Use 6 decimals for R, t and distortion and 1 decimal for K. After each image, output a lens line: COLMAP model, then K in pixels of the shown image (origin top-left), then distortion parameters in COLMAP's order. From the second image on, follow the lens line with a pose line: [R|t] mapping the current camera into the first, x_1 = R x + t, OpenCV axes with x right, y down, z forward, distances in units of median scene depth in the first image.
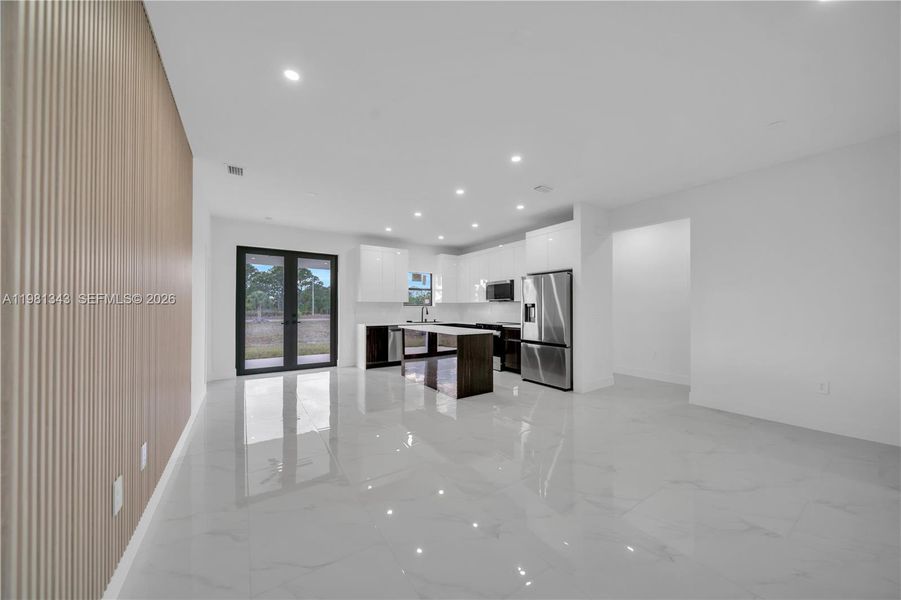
lens RADIAL K [[313.7, 0, 450.5], [0, 313.7, 300.0], [0, 0, 1]] dist [0.009011, 0.000086]
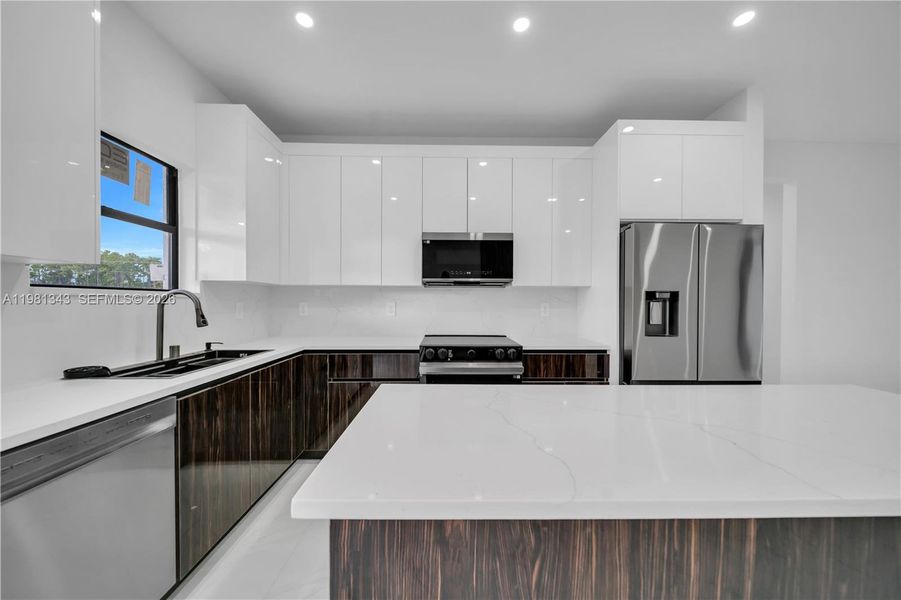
lens RADIAL K [[313.7, 0, 450.5], [0, 313.7, 300.0], [0, 0, 1]] dist [0.009011, 0.000086]
pose [[0.541053, -0.000100, 0.840989, -0.199280], [-0.018755, 0.999750, 0.012185, 0.020529], [-0.840779, -0.022366, 0.540916, 0.855505]]
